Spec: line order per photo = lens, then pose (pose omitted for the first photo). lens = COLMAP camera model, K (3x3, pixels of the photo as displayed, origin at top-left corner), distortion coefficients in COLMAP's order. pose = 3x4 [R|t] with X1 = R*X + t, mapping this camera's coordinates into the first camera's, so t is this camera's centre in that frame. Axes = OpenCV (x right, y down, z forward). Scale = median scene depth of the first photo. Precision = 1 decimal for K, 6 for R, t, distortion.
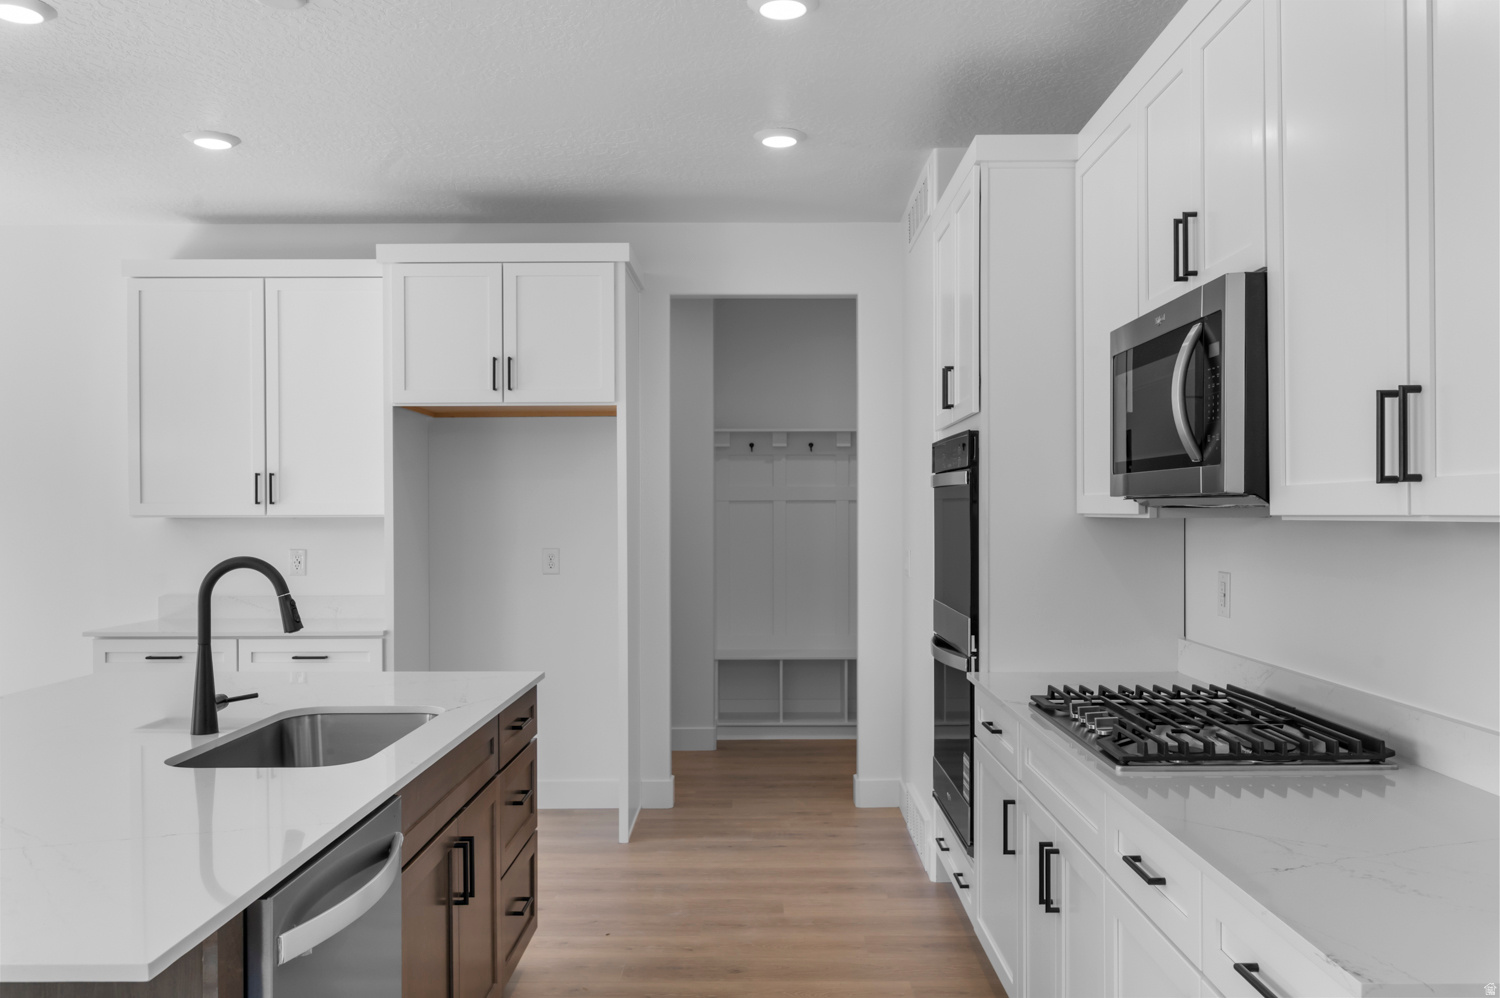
lens RADIAL K [[1179.7, 0, 744.7], [0, 1179.7, 491.6], [0, 0, 1]] dist [-0.016069, -0.005347]
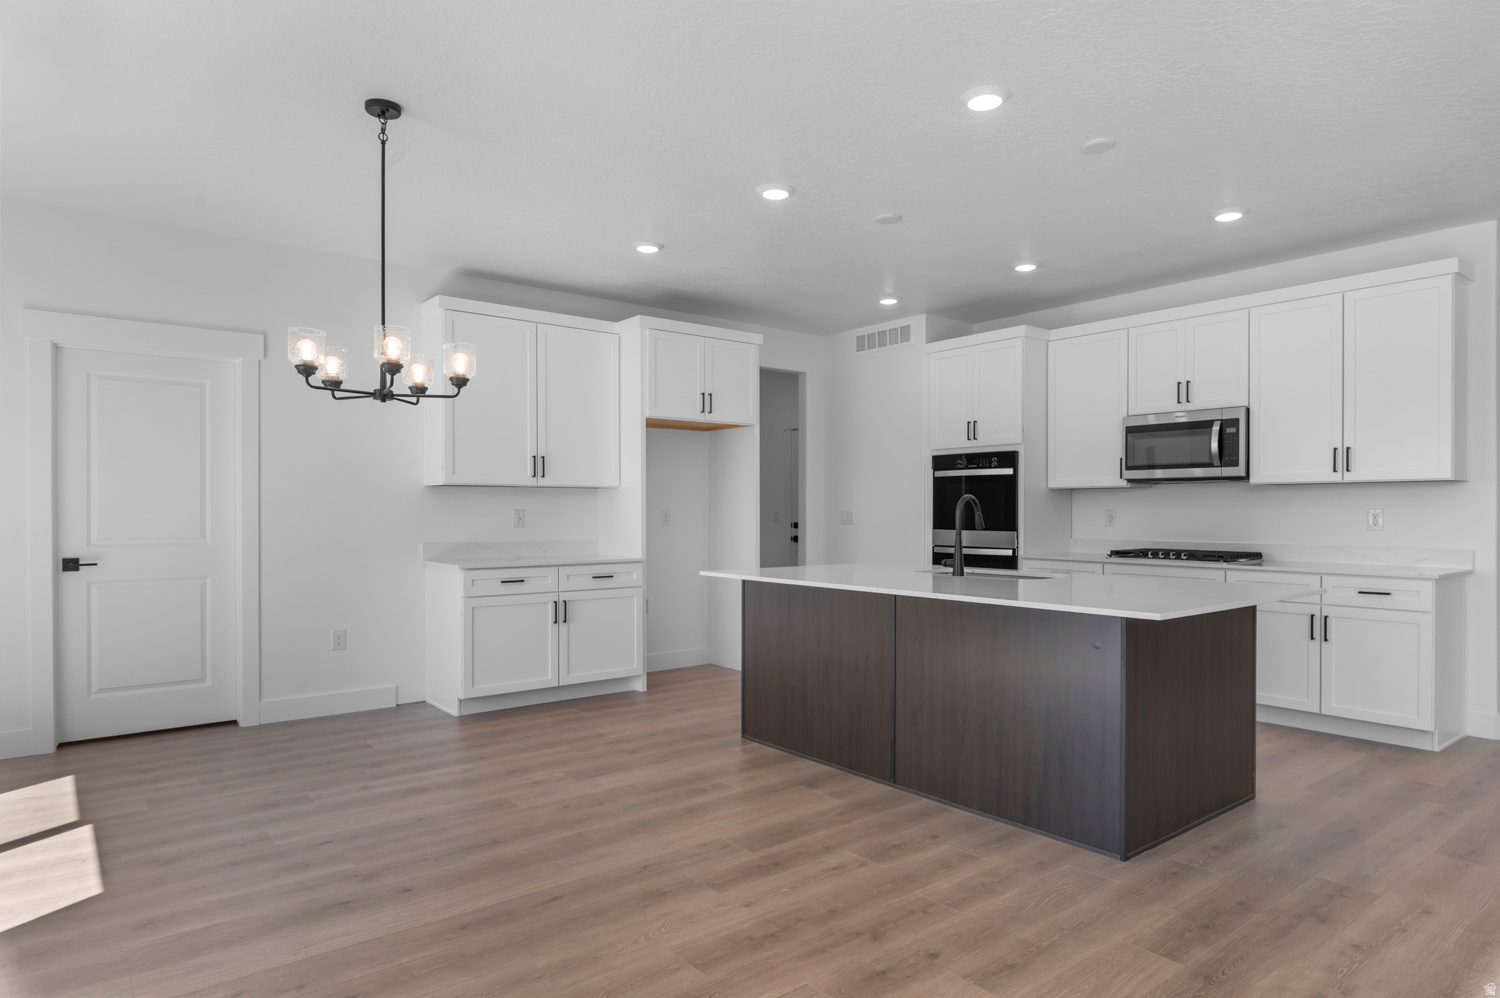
lens RADIAL K [[873.2, 0, 745.8], [0, 873.2, 512.5], [0, 0, 1]] dist [-0.001963, -0.000693]
pose [[0.784082, 0.002115, 0.620654, -0.932270], [-0.013936, 0.999802, 0.014200, 0.037811], [-0.620501, -0.019783, 0.783956, -0.016441]]
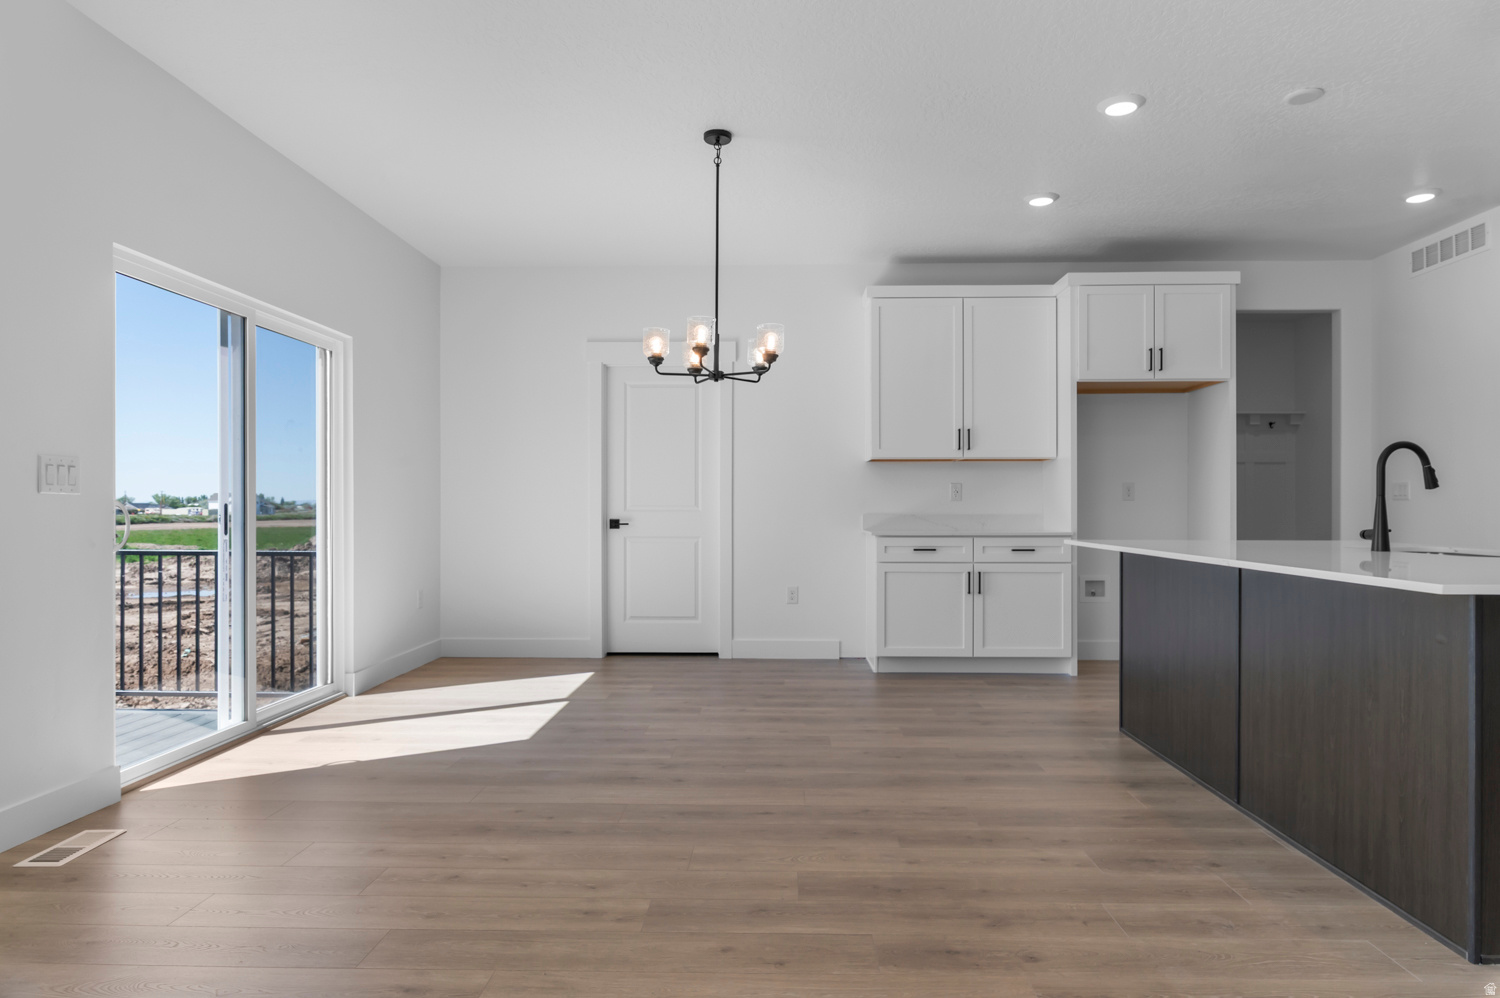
lens RADIAL K [[873.2, 0, 752.9], [0, 873.2, 501.8], [0, 0, 1]] dist [-0.001963, -0.000693]
pose [[0.999523, 0.003642, -0.030663, -0.677226], [-0.003221, 0.999900, 0.013773, 0.065747], [0.030710, -0.013668, 0.999435, -0.118837]]
